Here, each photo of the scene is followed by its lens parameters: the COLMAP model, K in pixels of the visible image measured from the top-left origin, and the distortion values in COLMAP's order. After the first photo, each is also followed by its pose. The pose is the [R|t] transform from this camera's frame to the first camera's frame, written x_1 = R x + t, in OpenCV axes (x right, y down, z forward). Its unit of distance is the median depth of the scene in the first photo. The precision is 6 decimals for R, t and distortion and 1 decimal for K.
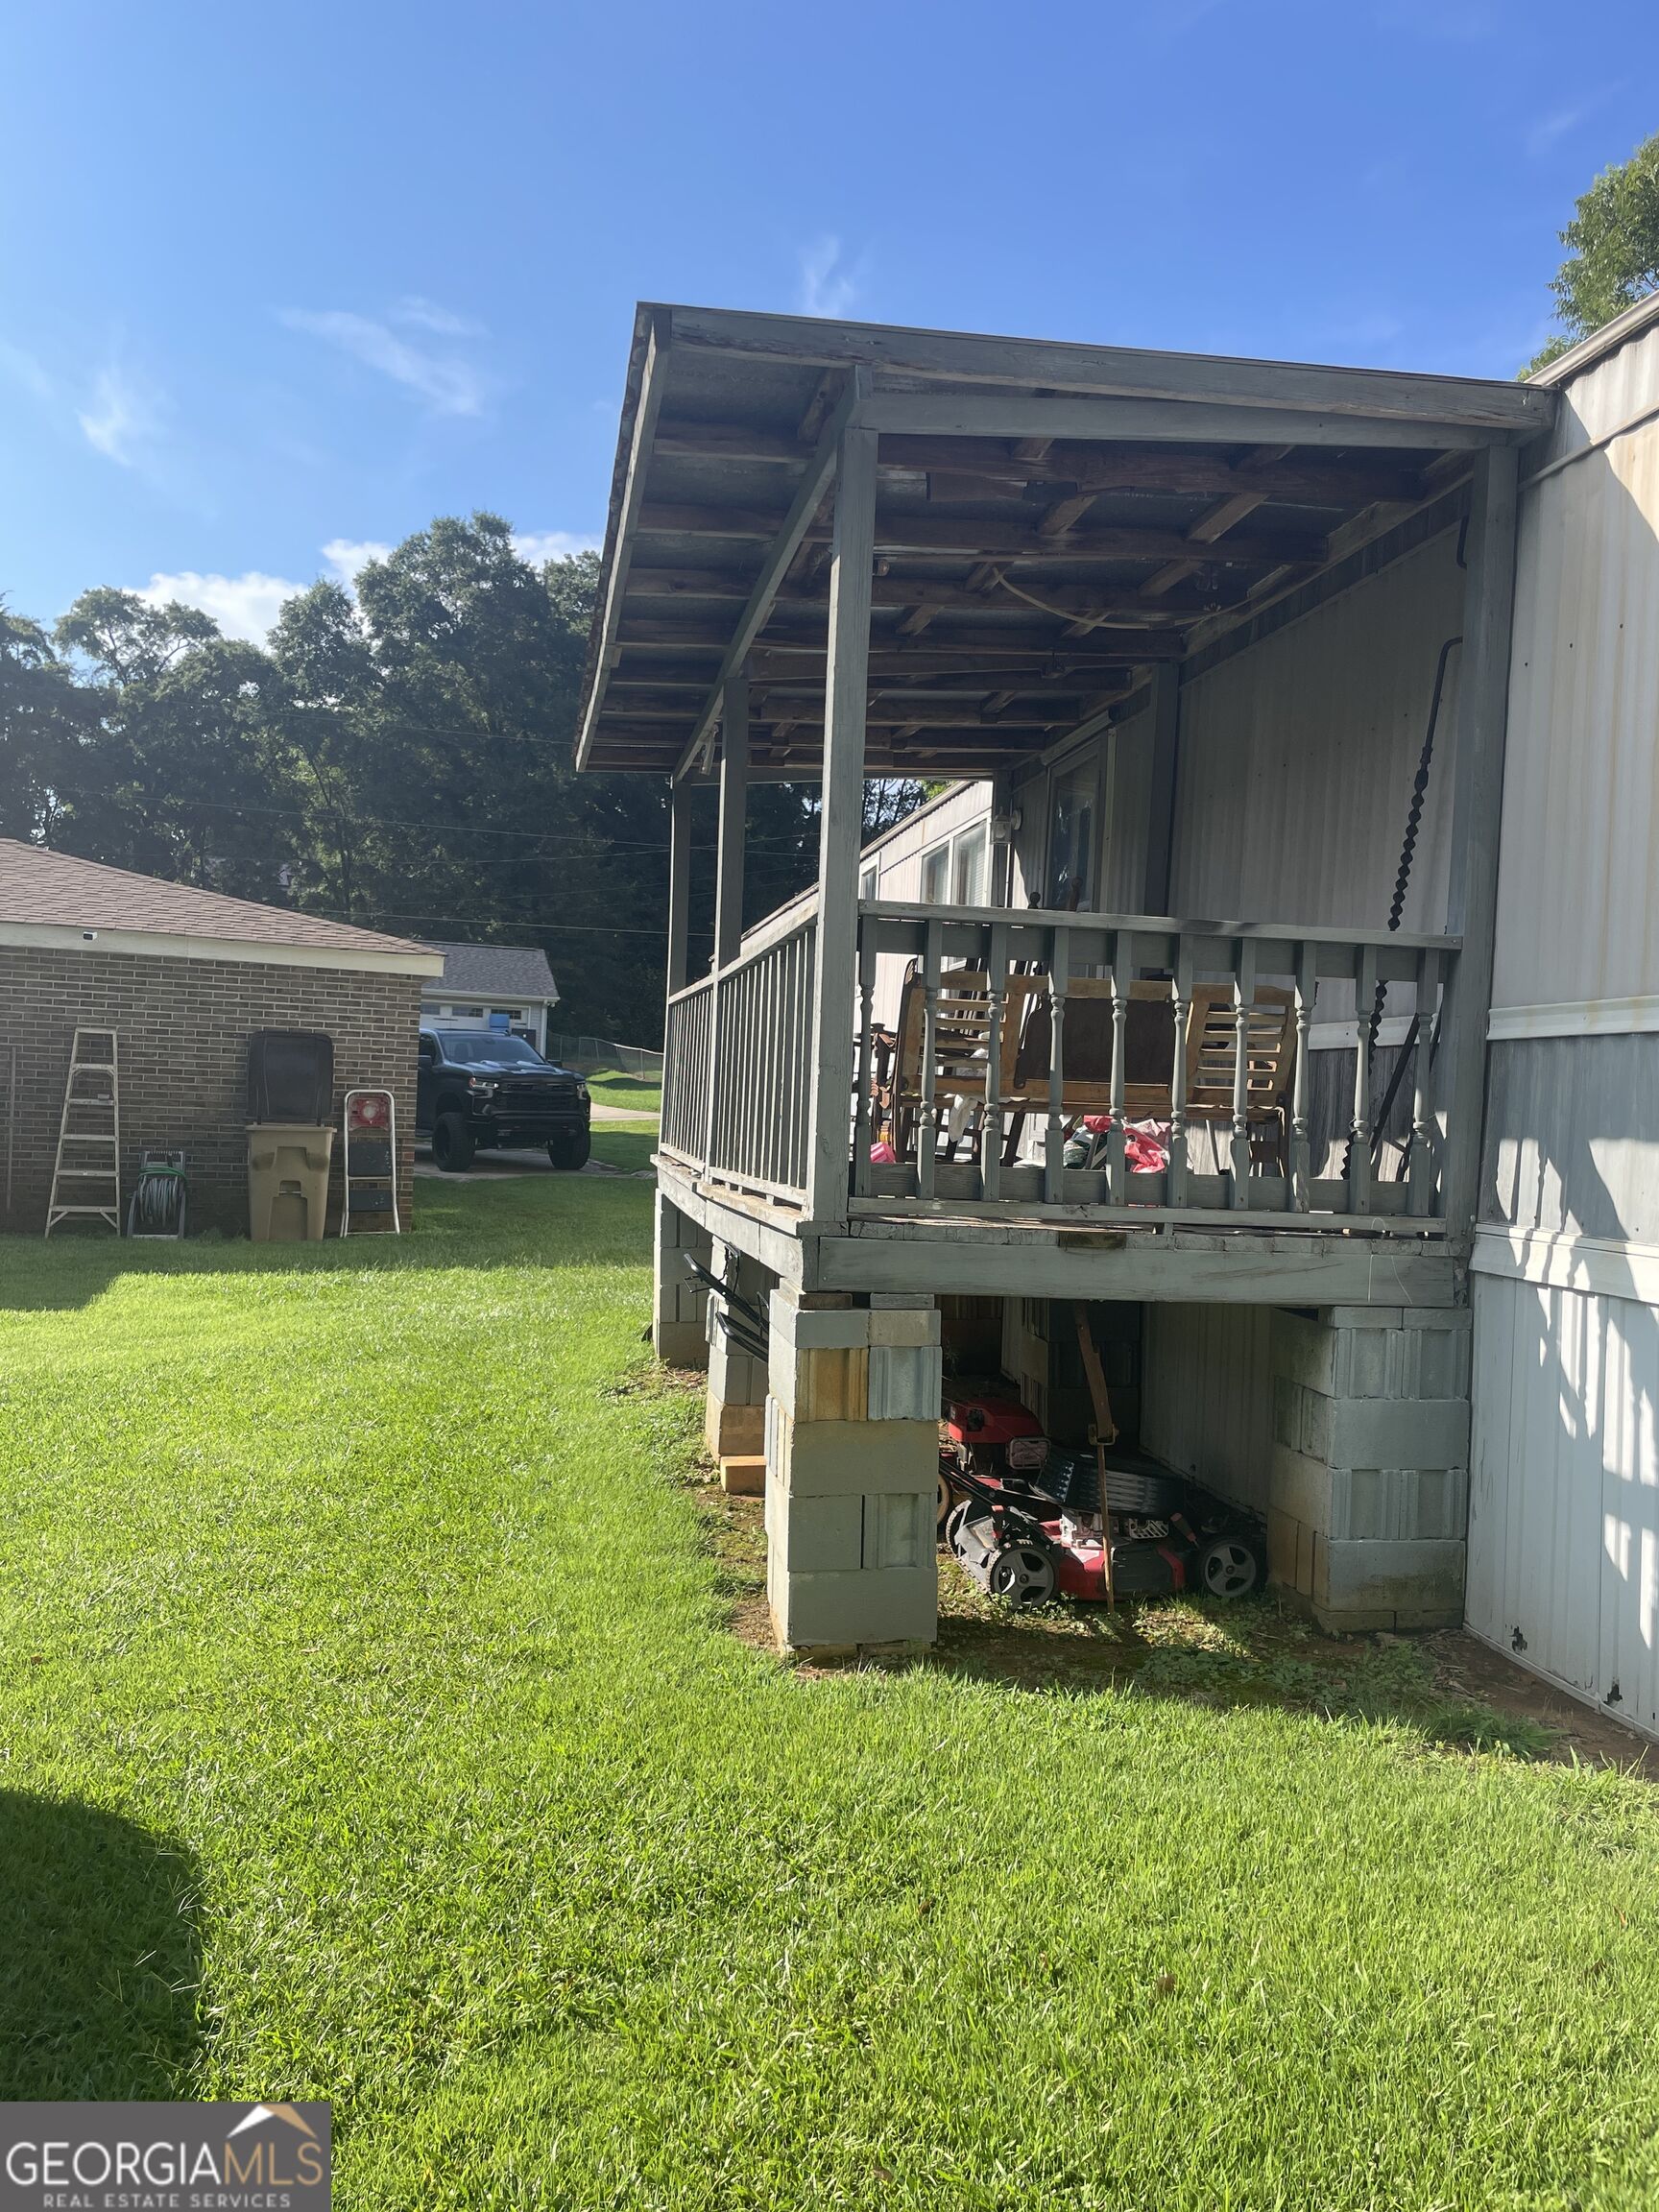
lens RADIAL K [[1676.8, 0, 822.1], [0, 1676.8, 1113.2], [0, 0, 1]] dist [0.095162, -0.124997]
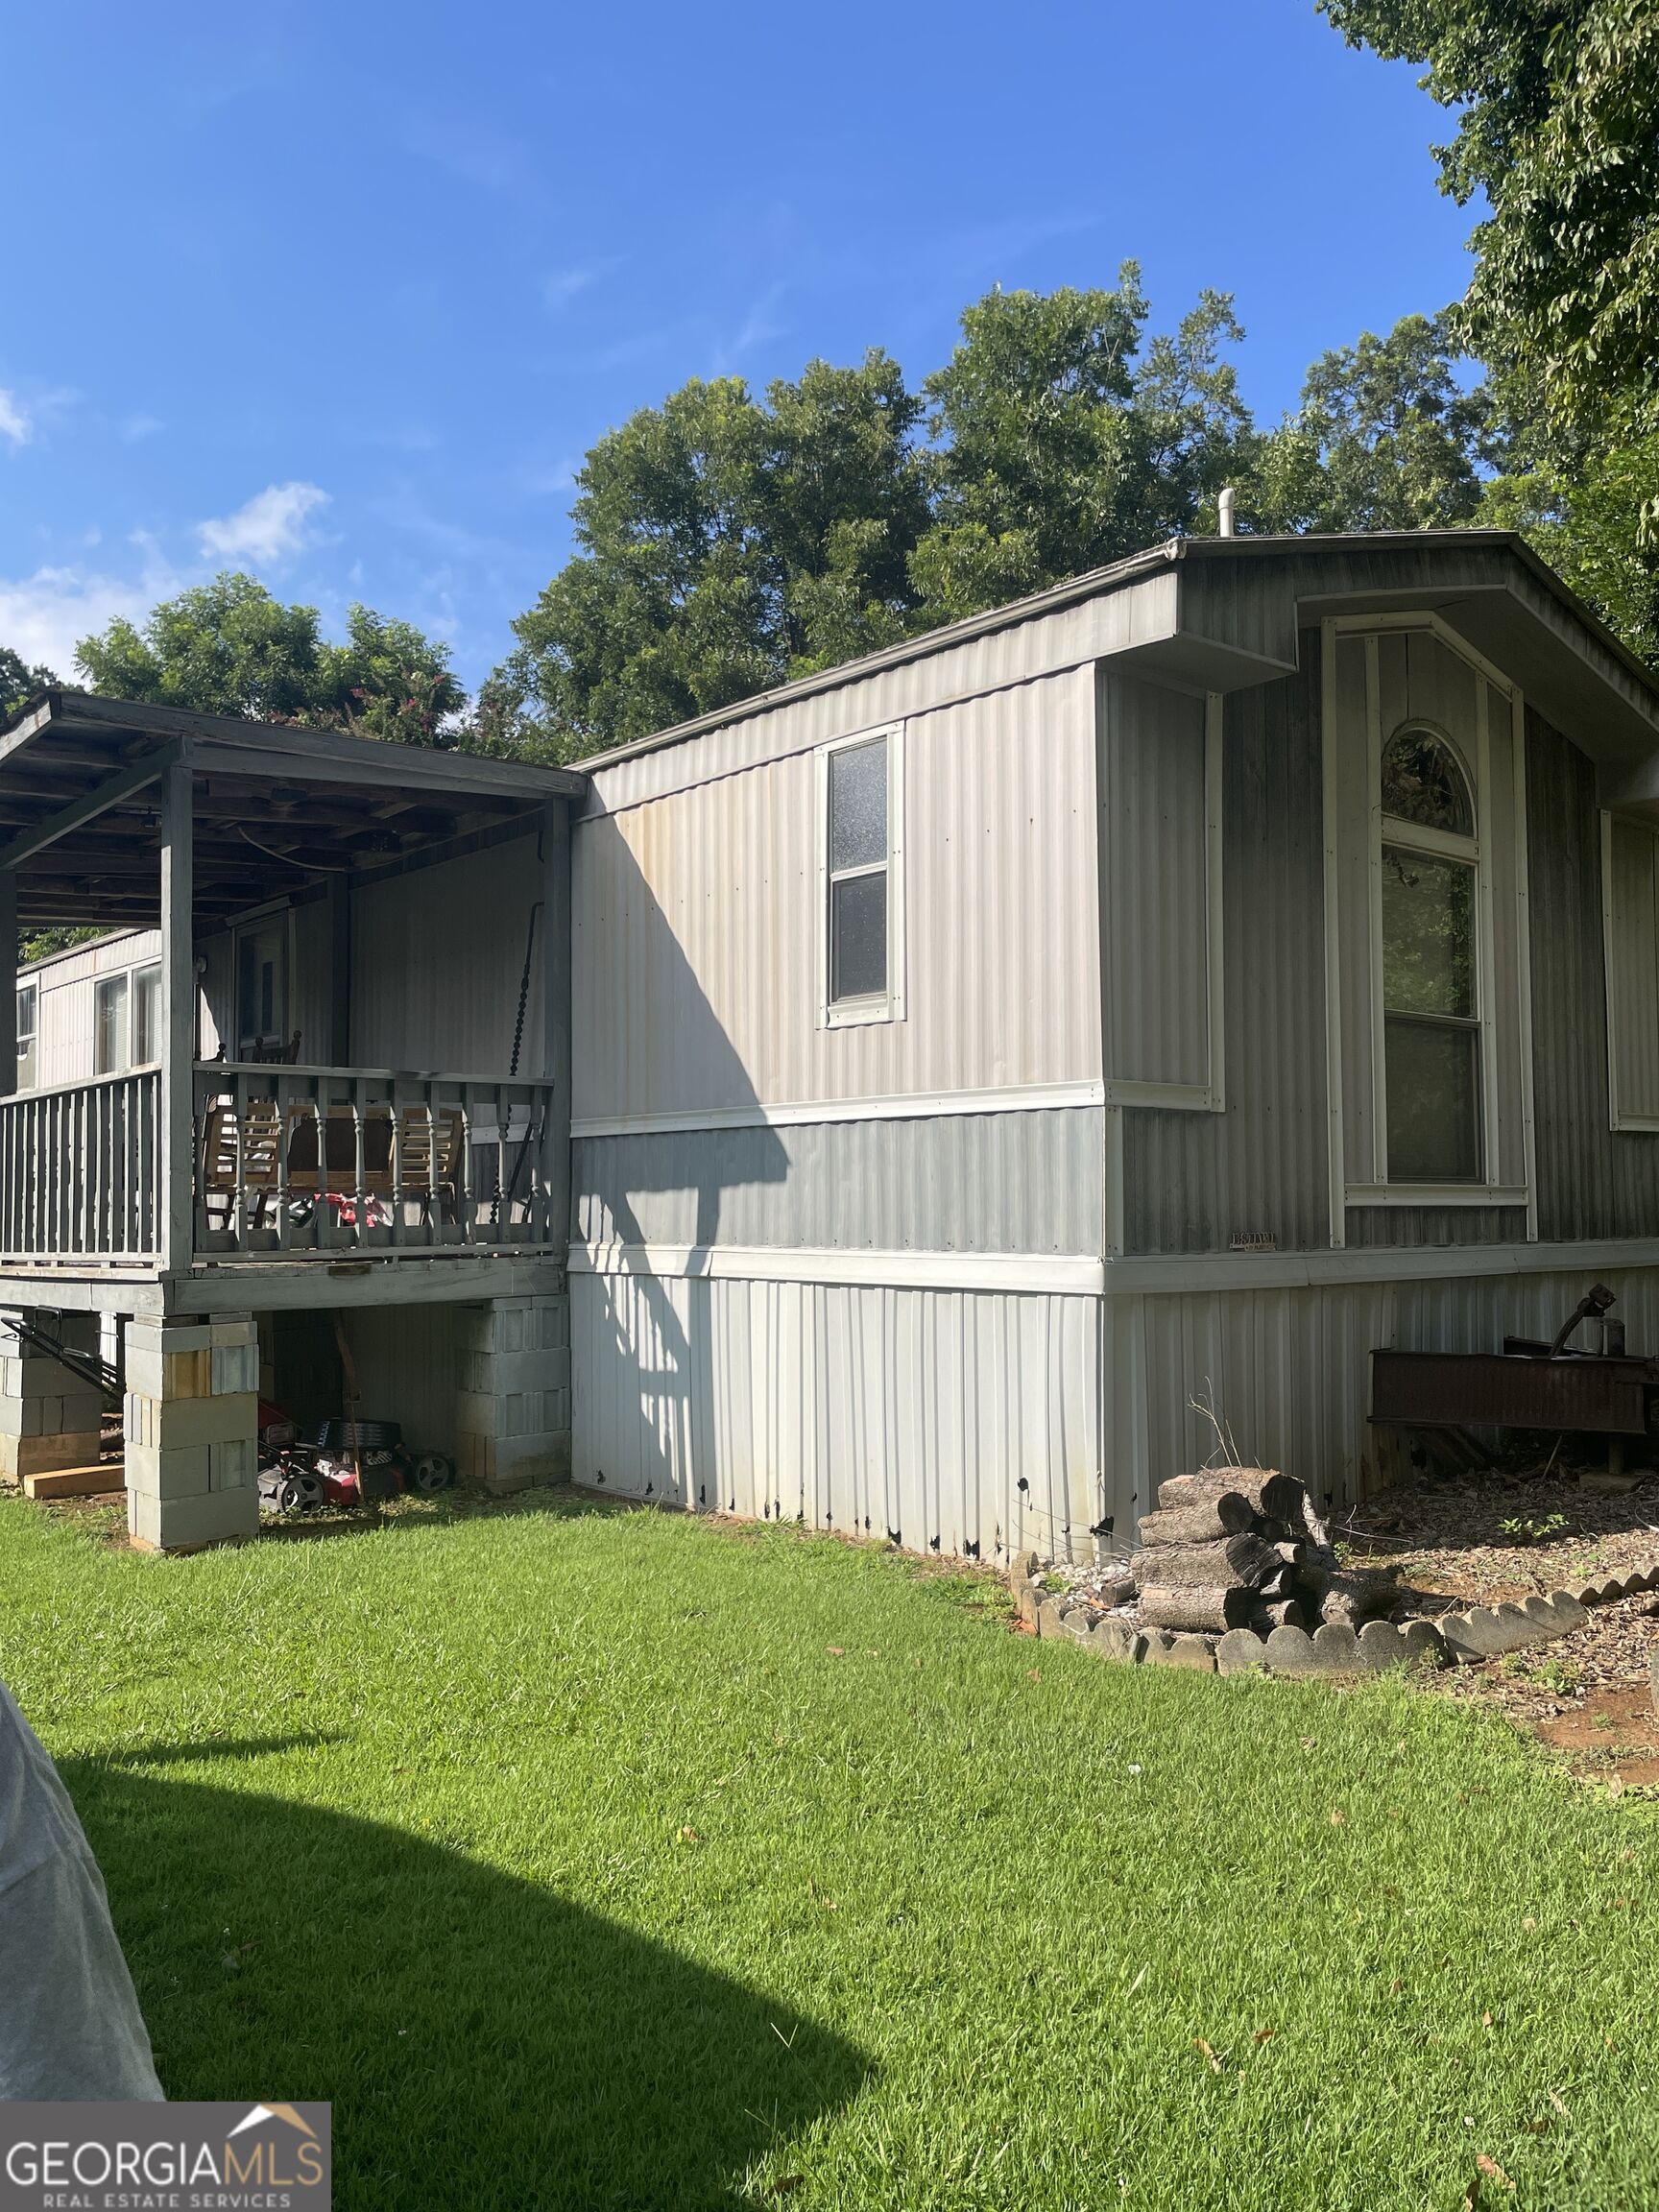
lens RADIAL K [[1676.8, 0, 816.8], [0, 1676.8, 1118.6], [0, 0, 1]] dist [0.095162, -0.124997]
pose [[0.861351, -0.027727, 0.507253, -0.226979], [0.050536, 0.998233, -0.031250, 0.003261], [-0.505490, 0.052552, 0.861230, -0.527753]]
